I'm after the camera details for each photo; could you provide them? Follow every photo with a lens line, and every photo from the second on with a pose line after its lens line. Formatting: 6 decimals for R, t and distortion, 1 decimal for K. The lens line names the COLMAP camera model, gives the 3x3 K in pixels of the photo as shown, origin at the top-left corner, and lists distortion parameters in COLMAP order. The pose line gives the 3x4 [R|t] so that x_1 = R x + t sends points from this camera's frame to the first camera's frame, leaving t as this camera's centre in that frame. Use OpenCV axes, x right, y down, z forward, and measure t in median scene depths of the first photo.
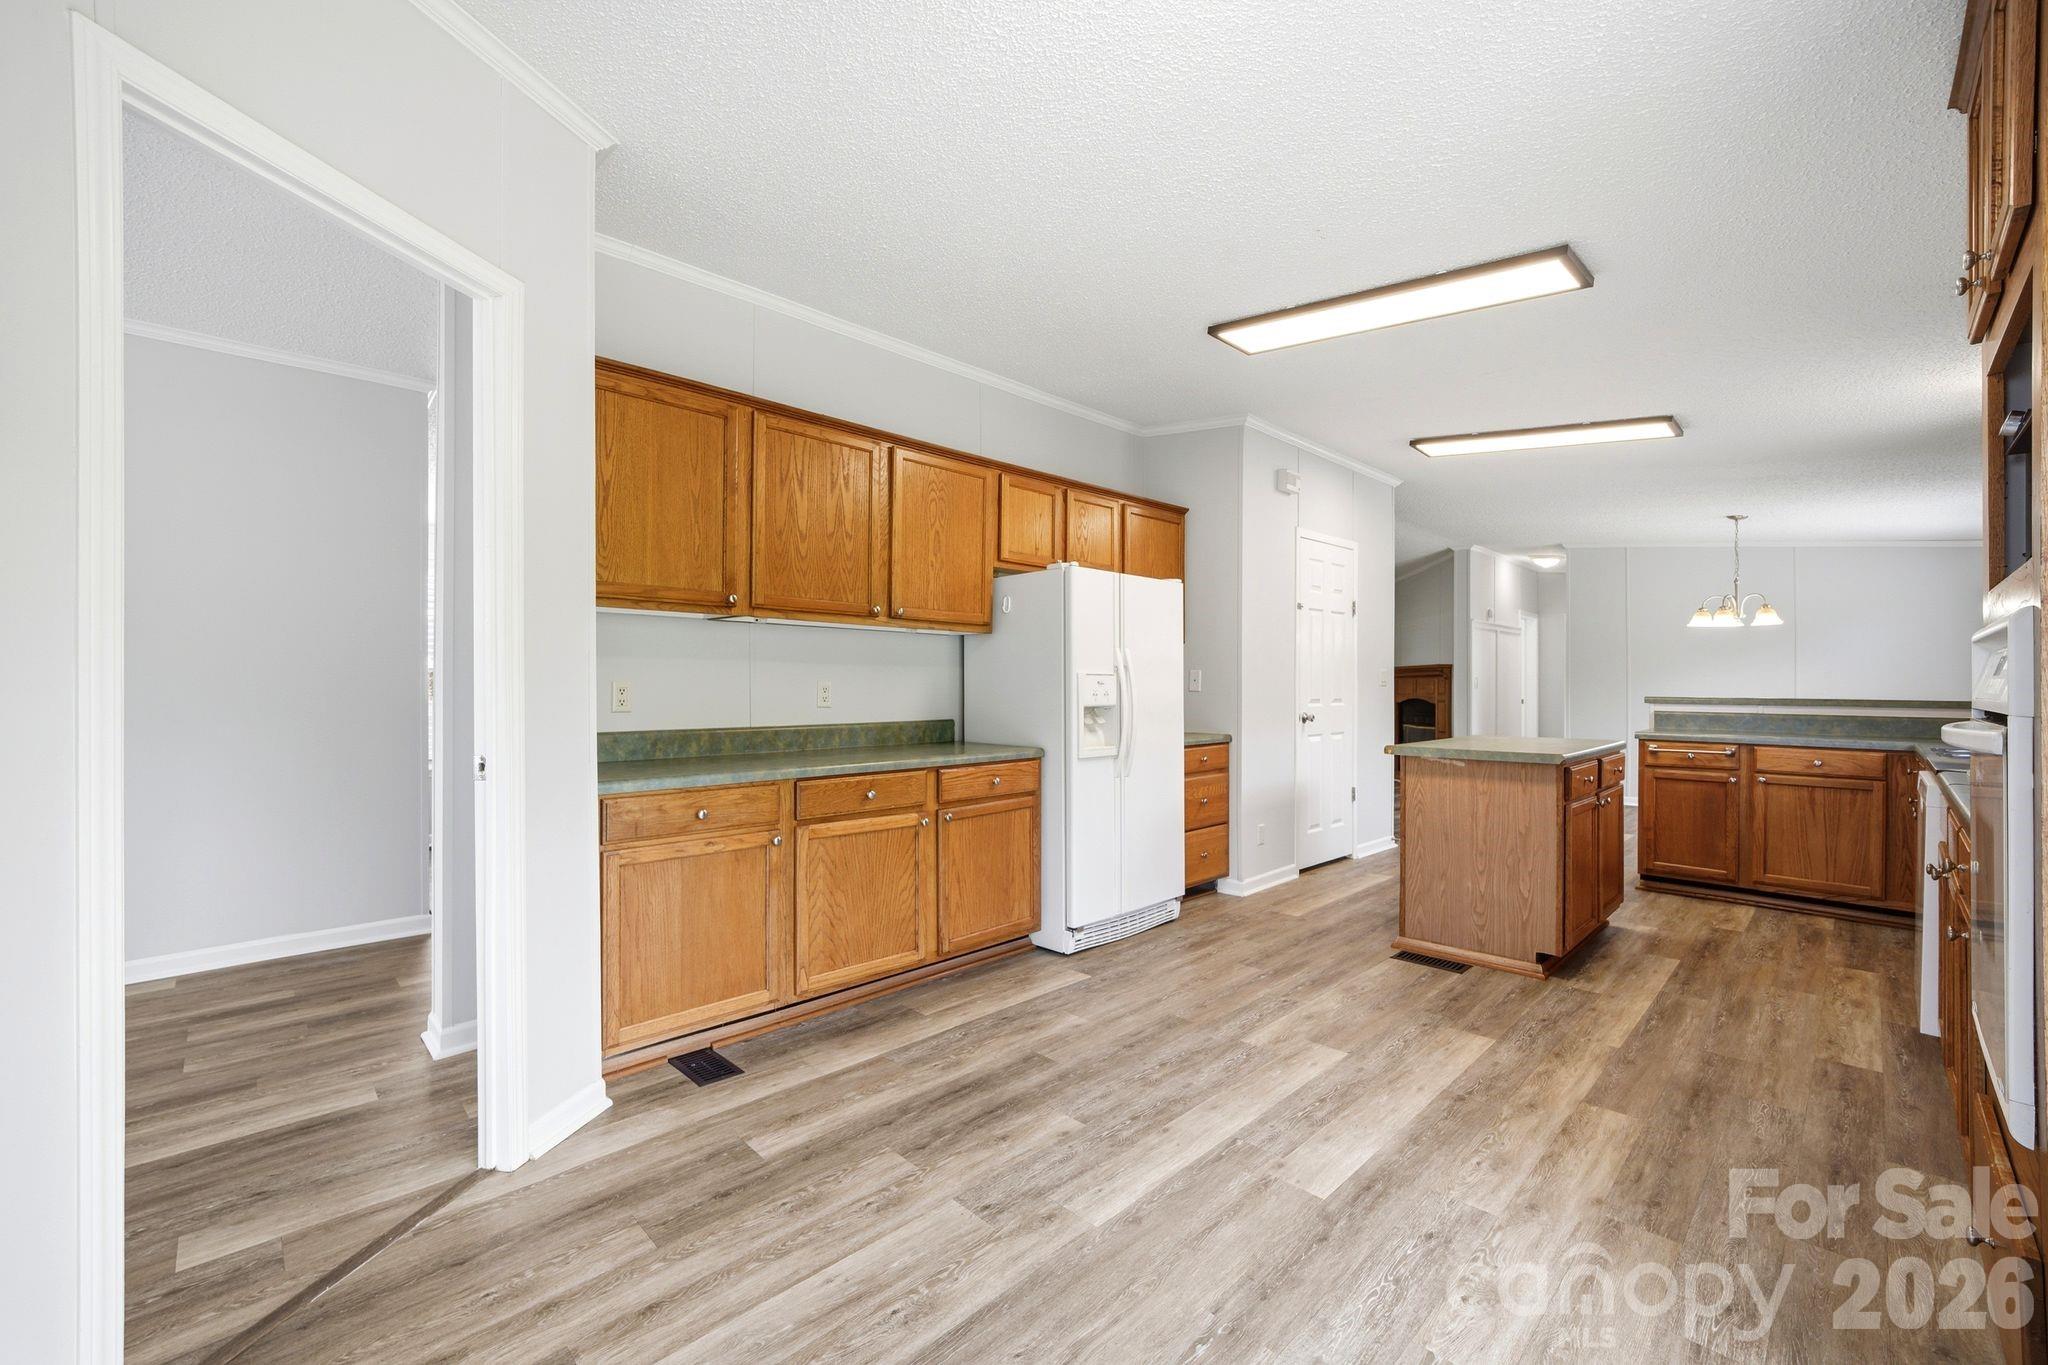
lens RADIAL K [[822.0, 0, 1005.6], [0, 822.0, 683.0], [0, 0, 1]] dist [-0.001844, 0.000008]
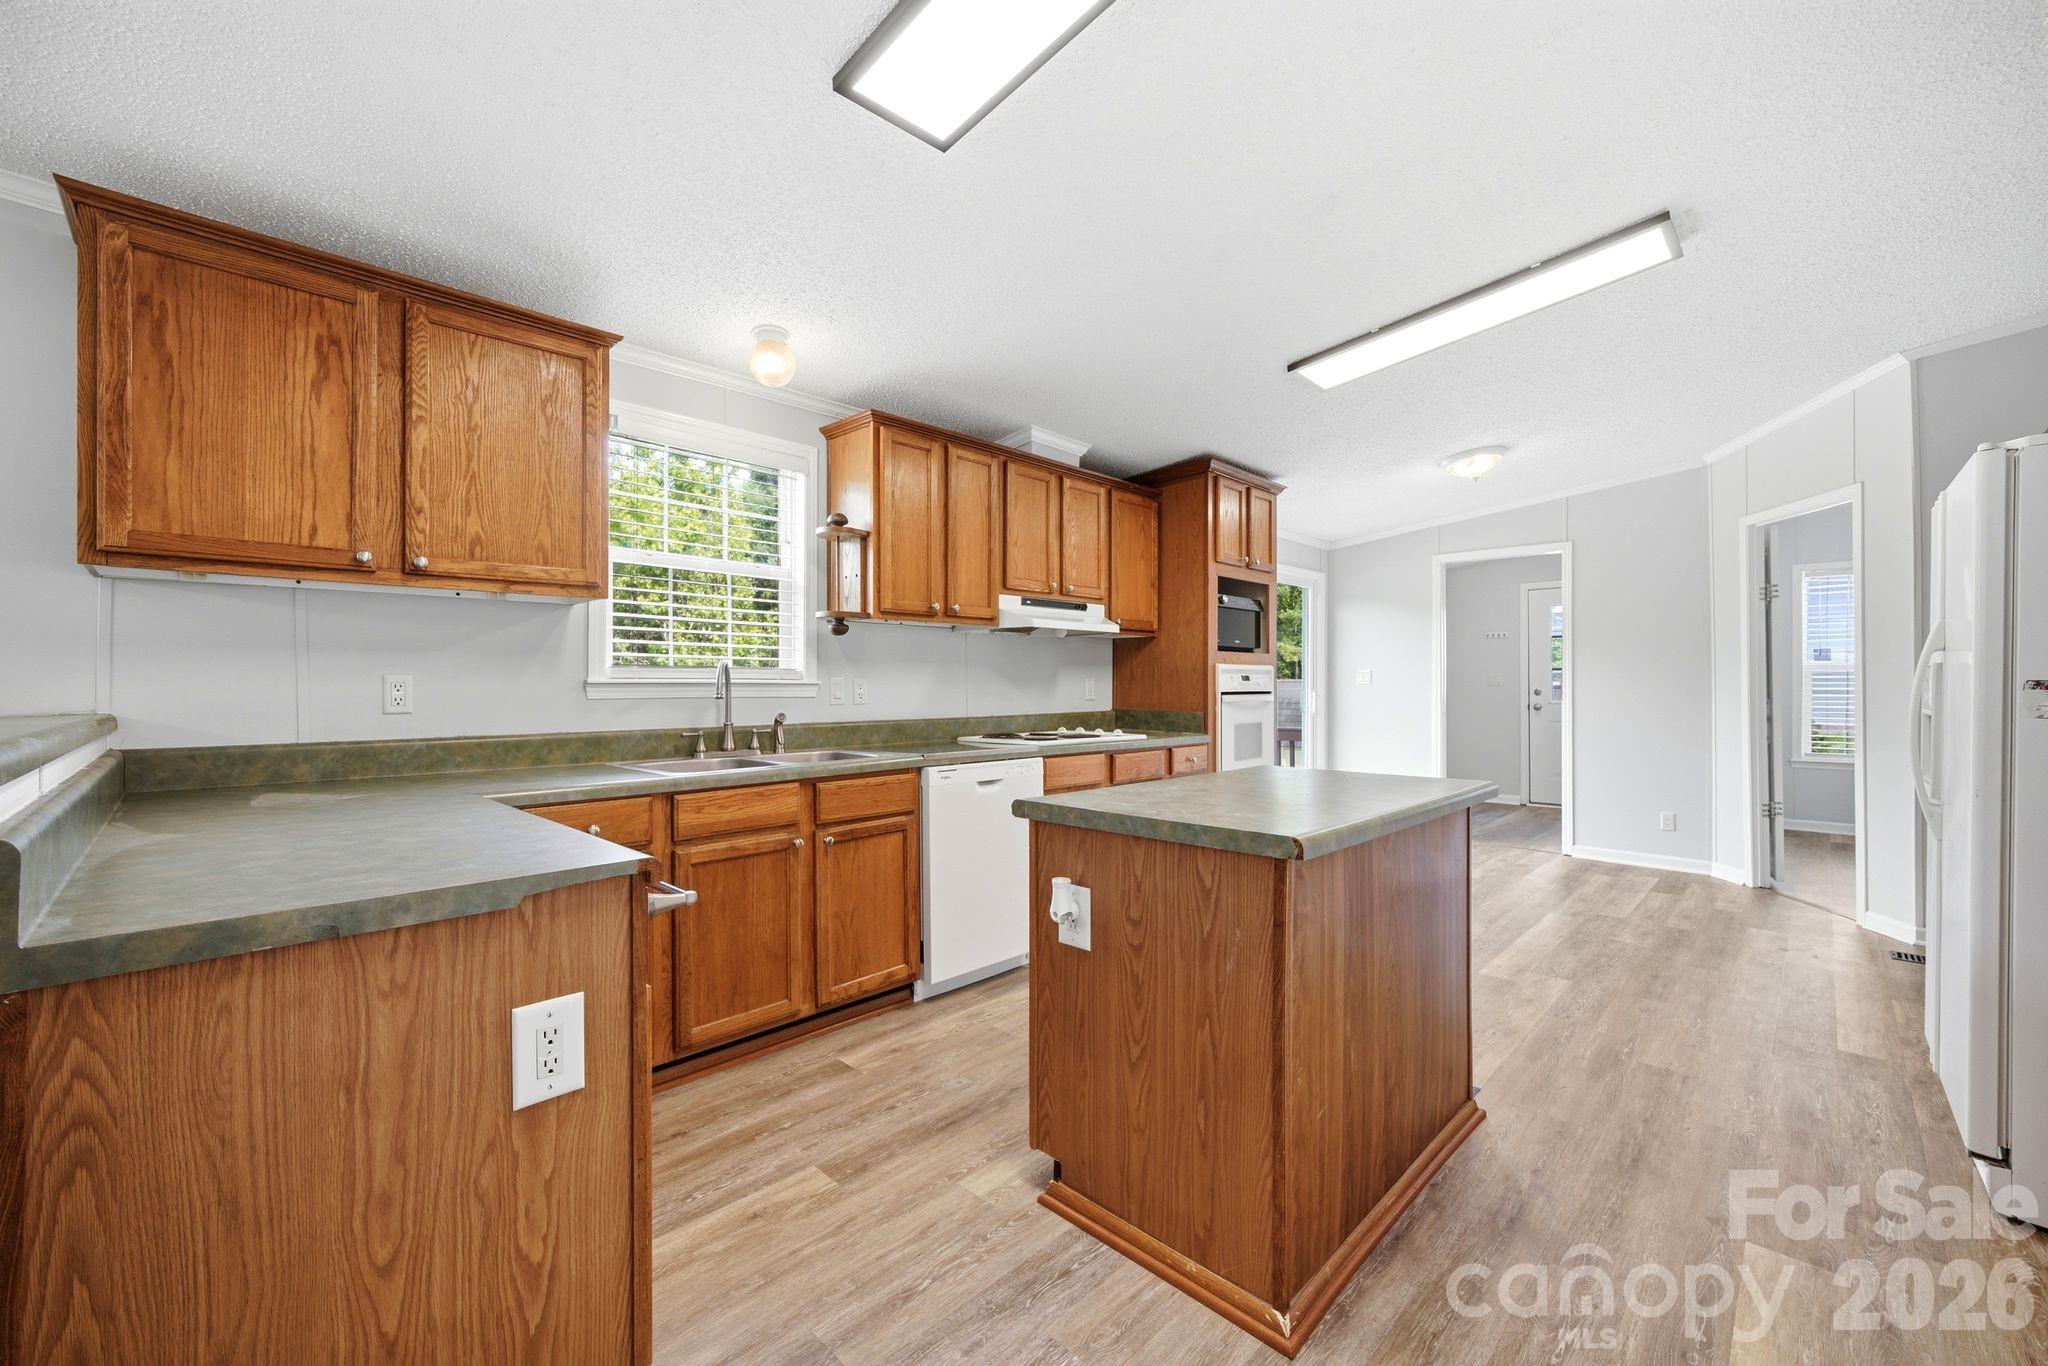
lens RADIAL K [[812.2, 0, 1024.0], [0, 812.2, 683.0], [0, 0, 1]] dist [-0.000781, -0.000081]
pose [[-0.999118, -0.001073, -0.041988, 1.056046], [-0.000760, 0.999972, -0.007478, 0.011892], [0.041995, -0.007439, -0.999090, 2.007553]]
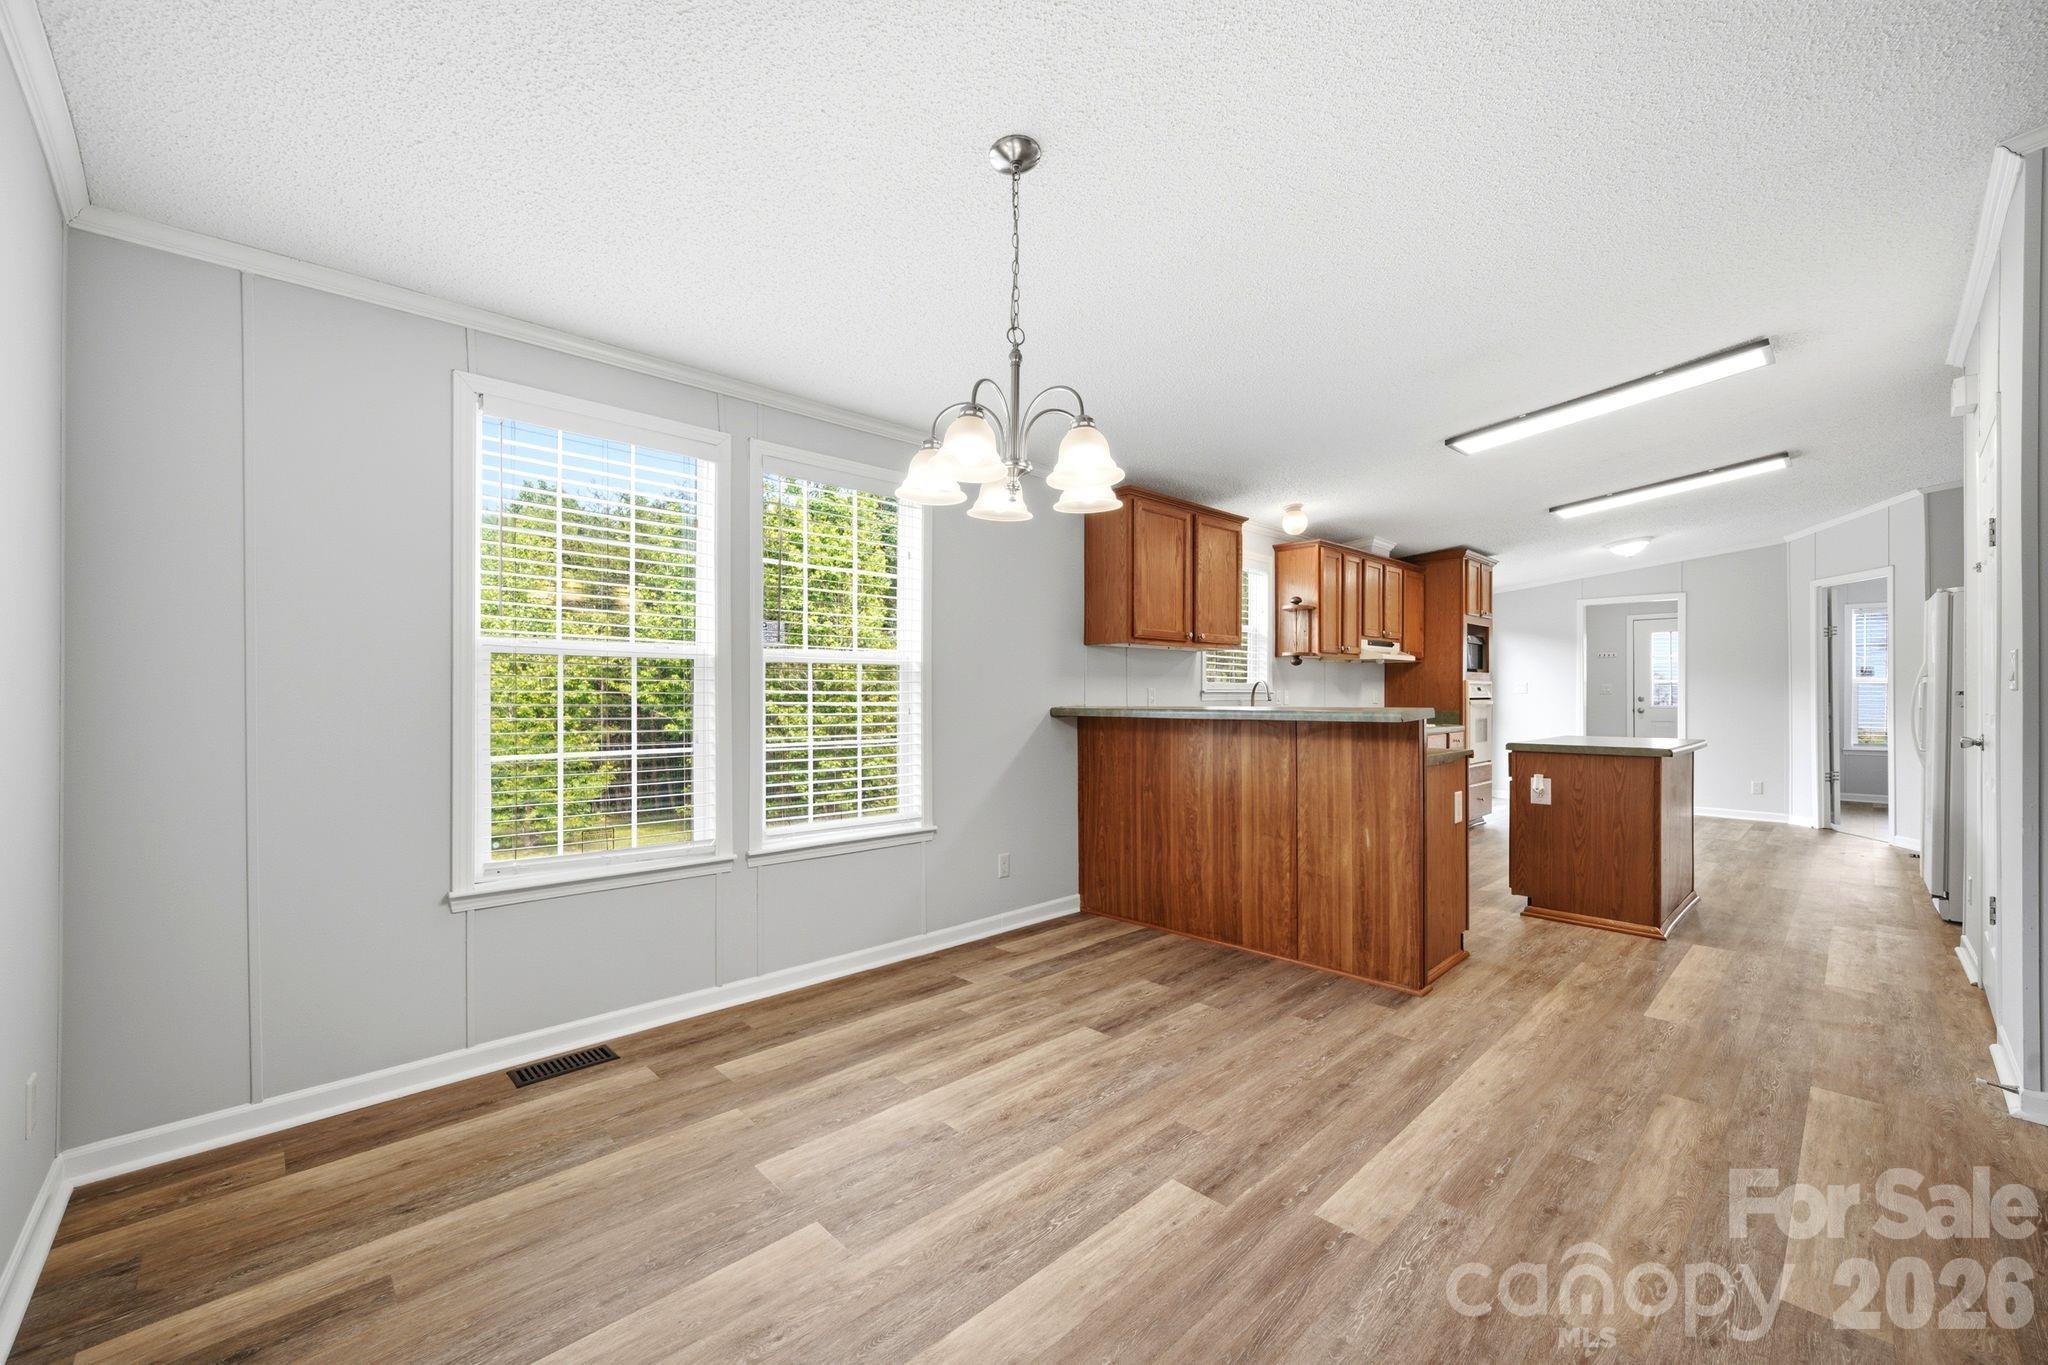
lens RADIAL K [[810.8, 0, 1017.3], [0, 810.8, 695.9], [0, 0, 1]] dist [-0.002727, -0.000040]
pose [[-0.999956, -0.001291, -0.009274, 1.947928], [-0.001270, 0.999997, -0.002254, 0.018063], [0.009277, -0.002242, -0.999954, 2.838871]]
